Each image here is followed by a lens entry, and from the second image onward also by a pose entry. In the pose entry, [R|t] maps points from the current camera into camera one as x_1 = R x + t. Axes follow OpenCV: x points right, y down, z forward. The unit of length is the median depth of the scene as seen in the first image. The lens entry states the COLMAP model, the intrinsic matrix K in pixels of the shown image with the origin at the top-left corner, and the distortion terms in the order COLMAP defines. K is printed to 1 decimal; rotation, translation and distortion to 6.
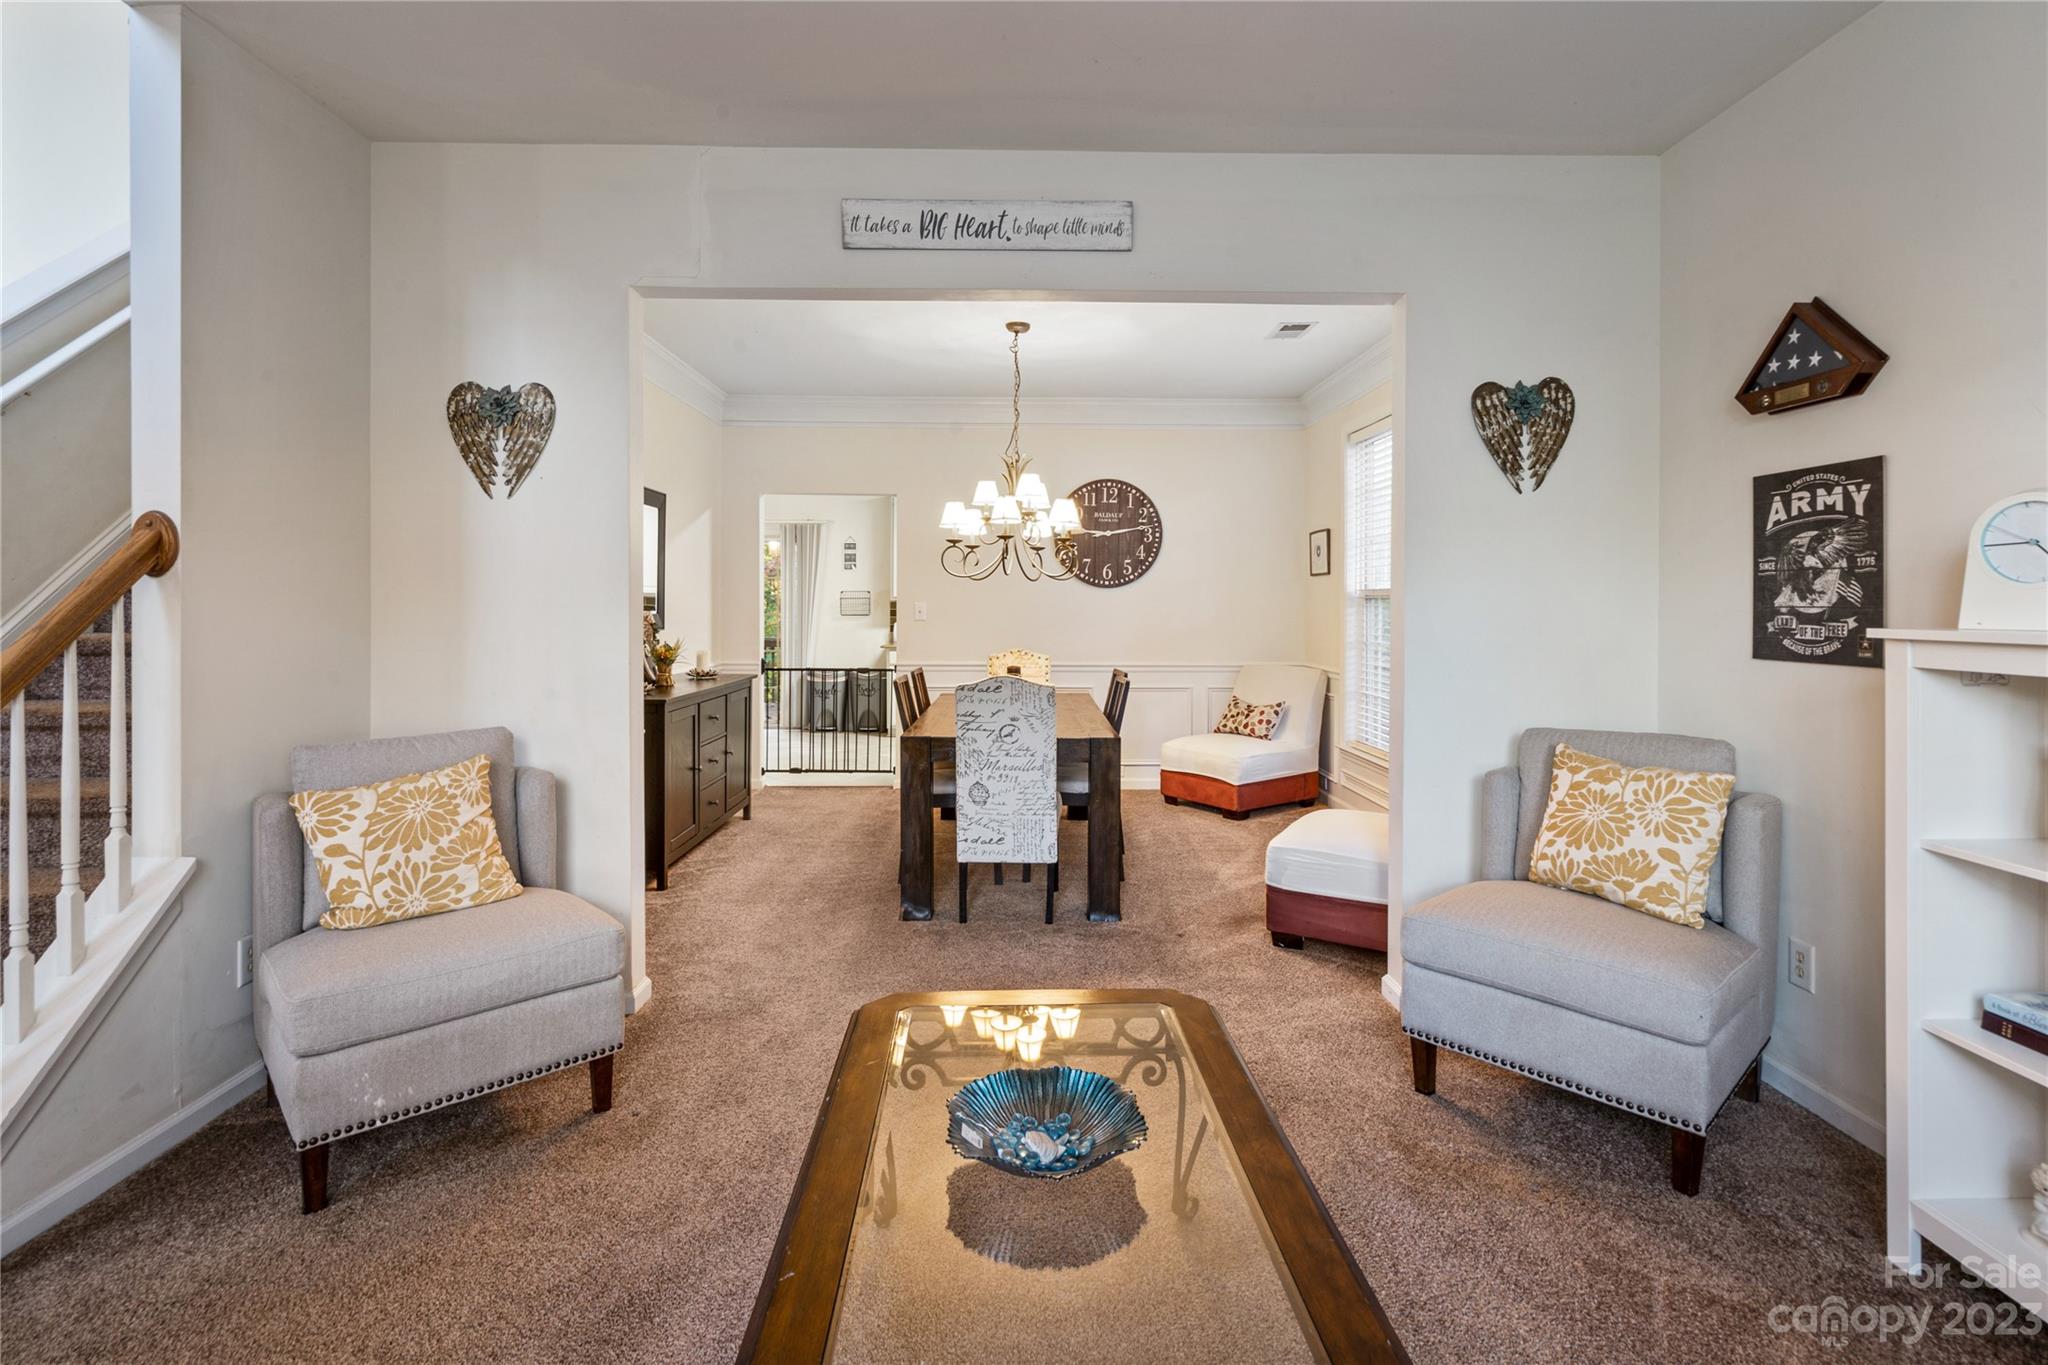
lens RADIAL K [[963.4, 0, 1016.7], [0, 963.4, 609.1], [0, 0, 1]] dist [-0.003061, 0.003825]
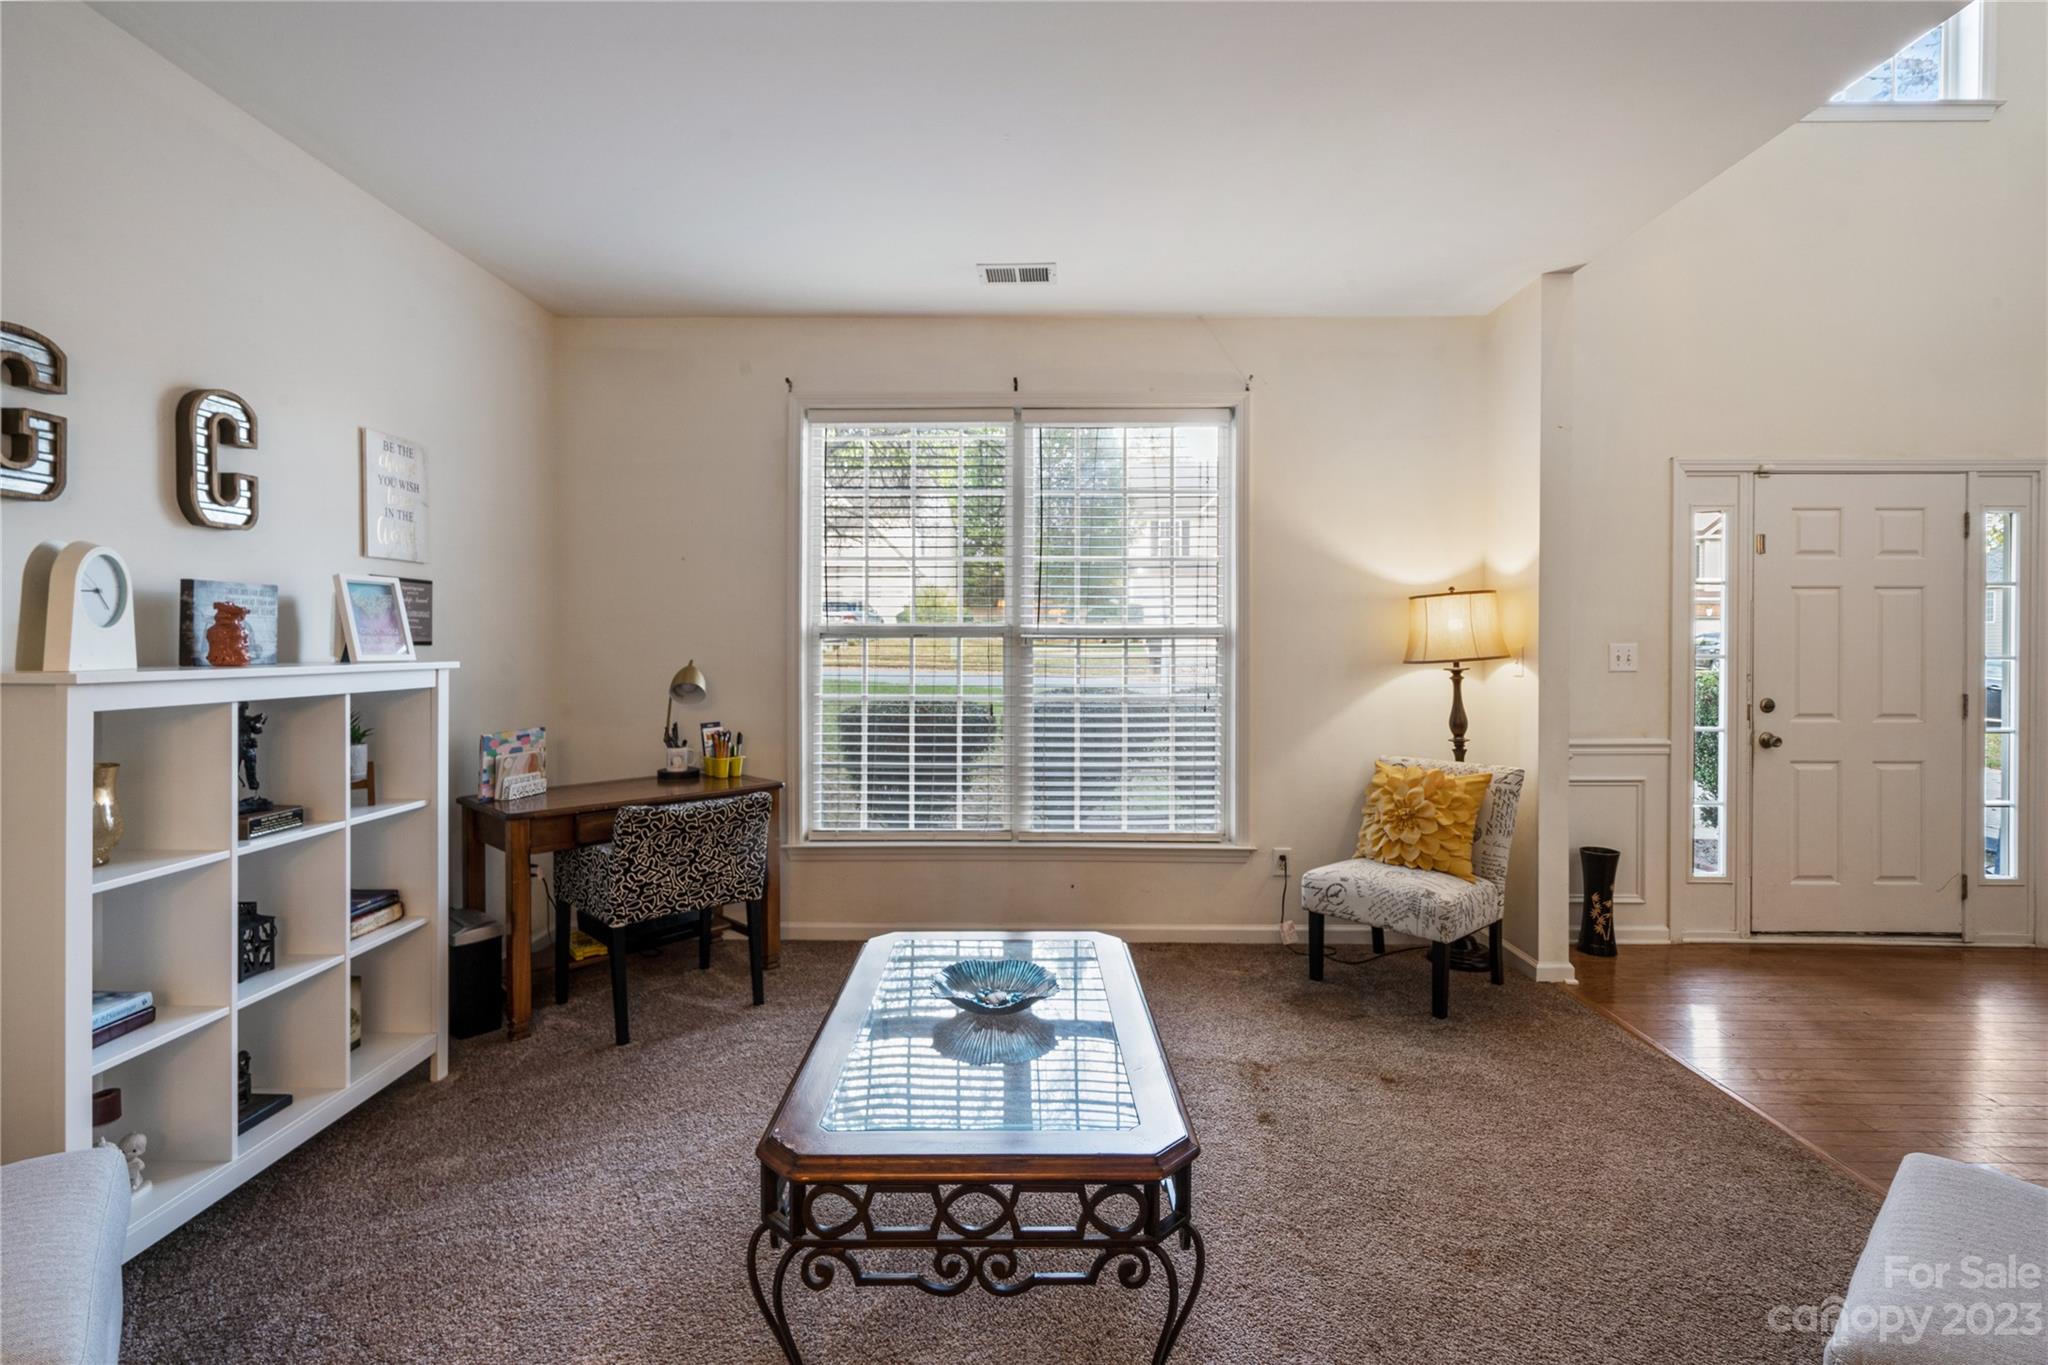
lens RADIAL K [[963.4, 0, 1037.7], [0, 963.4, 643.9], [0, 0, 1]] dist [-0.003061, 0.003825]
pose [[-0.999678, -0.002054, 0.025304, -0.019614], [-0.001844, 0.999964, 0.008334, -0.006944], [-0.025320, 0.008285, -0.999645, 0.780140]]
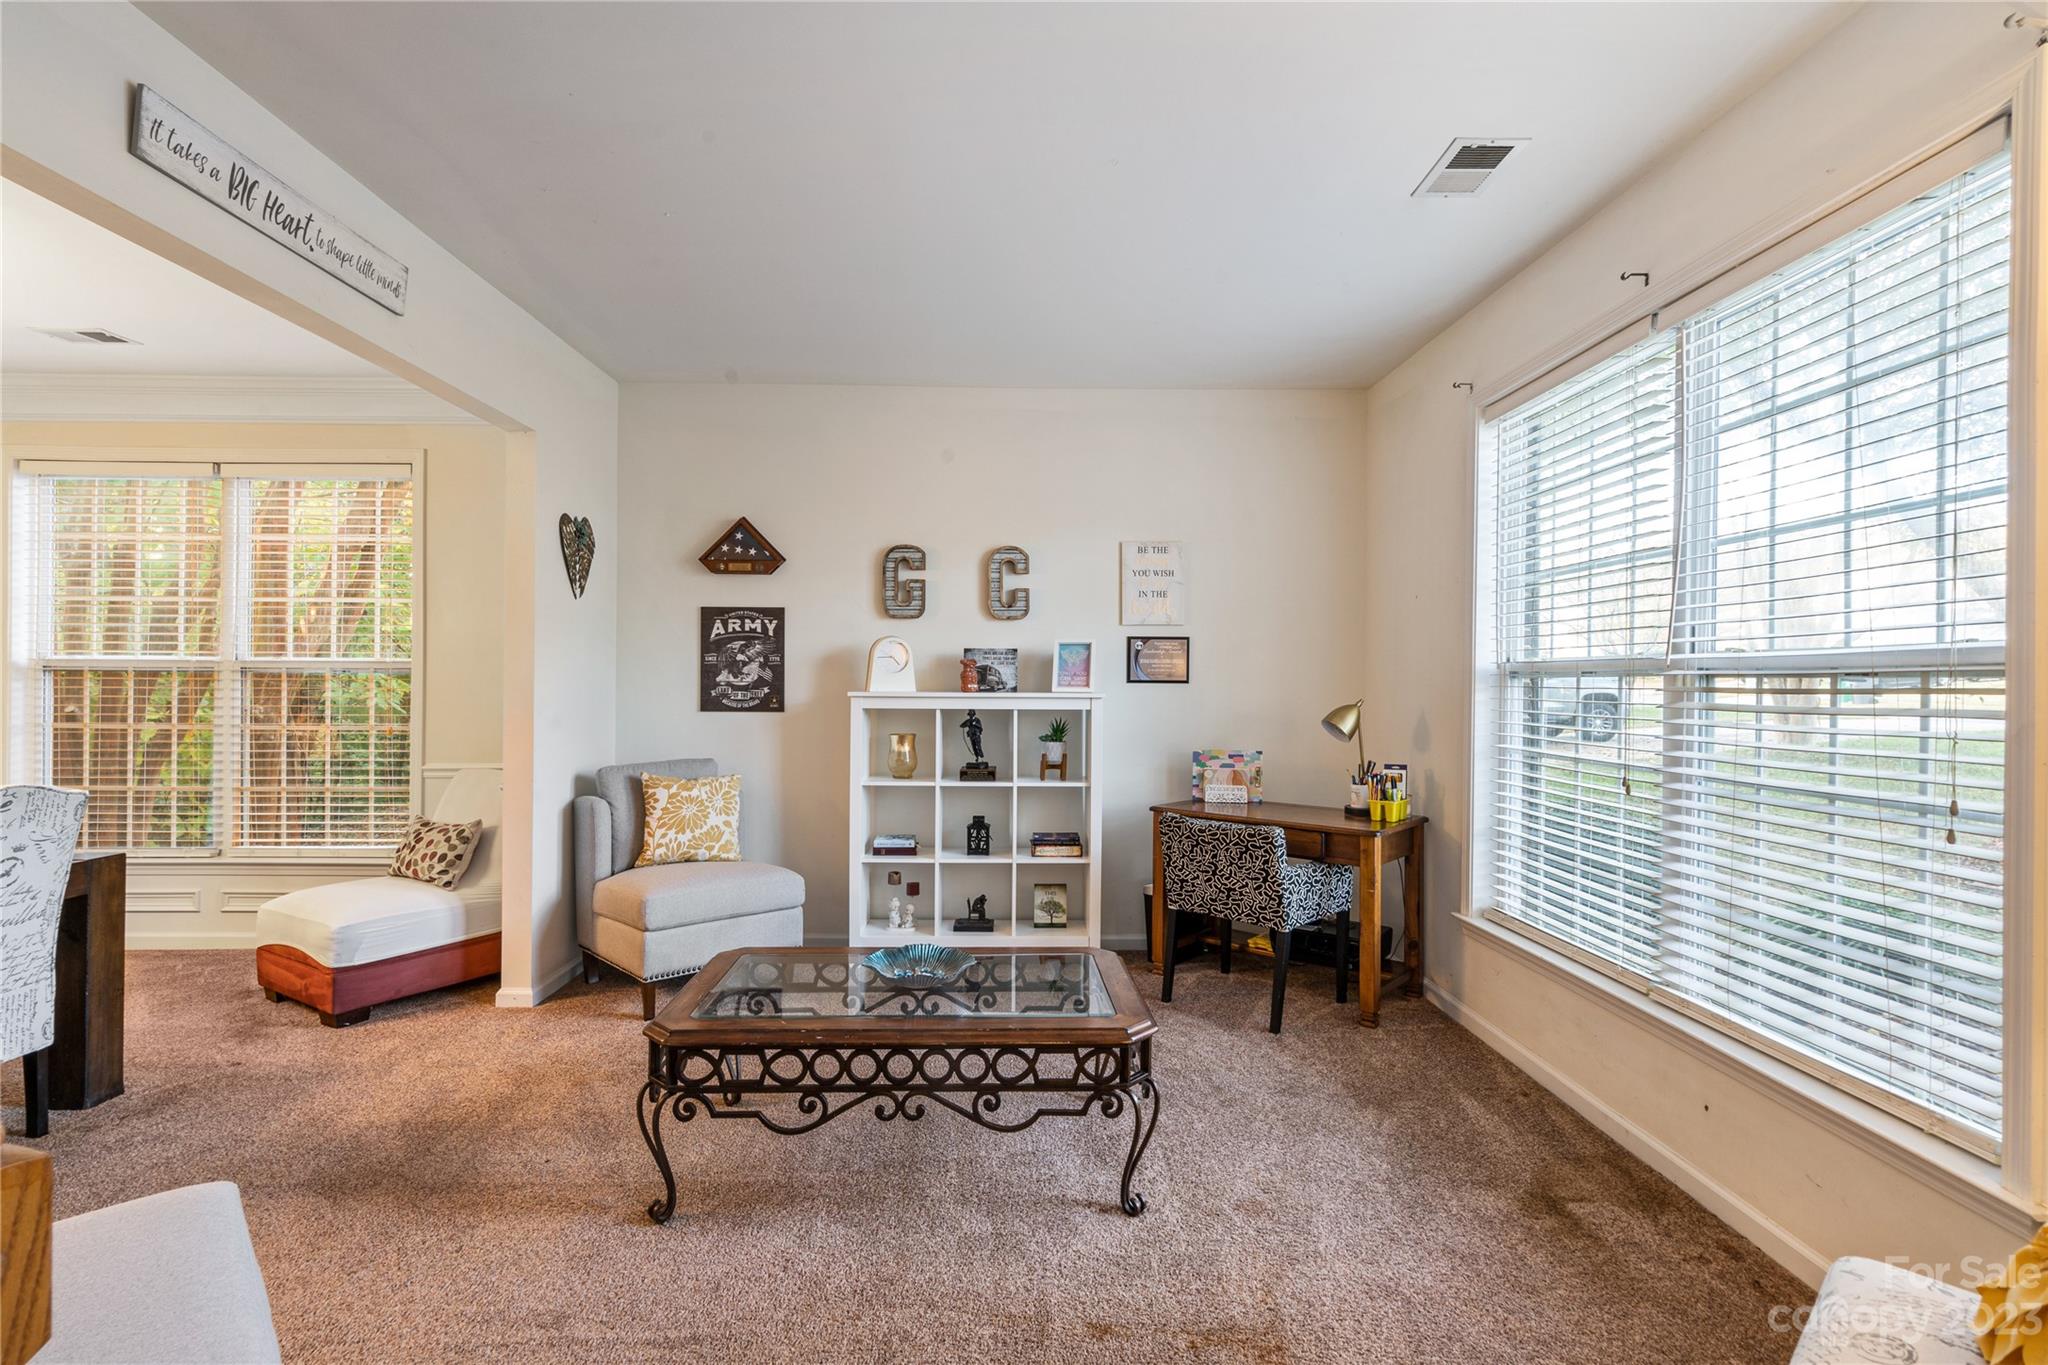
lens RADIAL K [[963.4, 0, 1018.5], [0, 963.4, 683.3], [0, 0, 1]] dist [-0.003061, 0.003825]
pose [[0.002404, -0.002856, 0.999993, -0.554440], [0.000861, 0.999996, 0.002854, -0.002220], [-0.999997, 0.000854, 0.002406, 0.243352]]
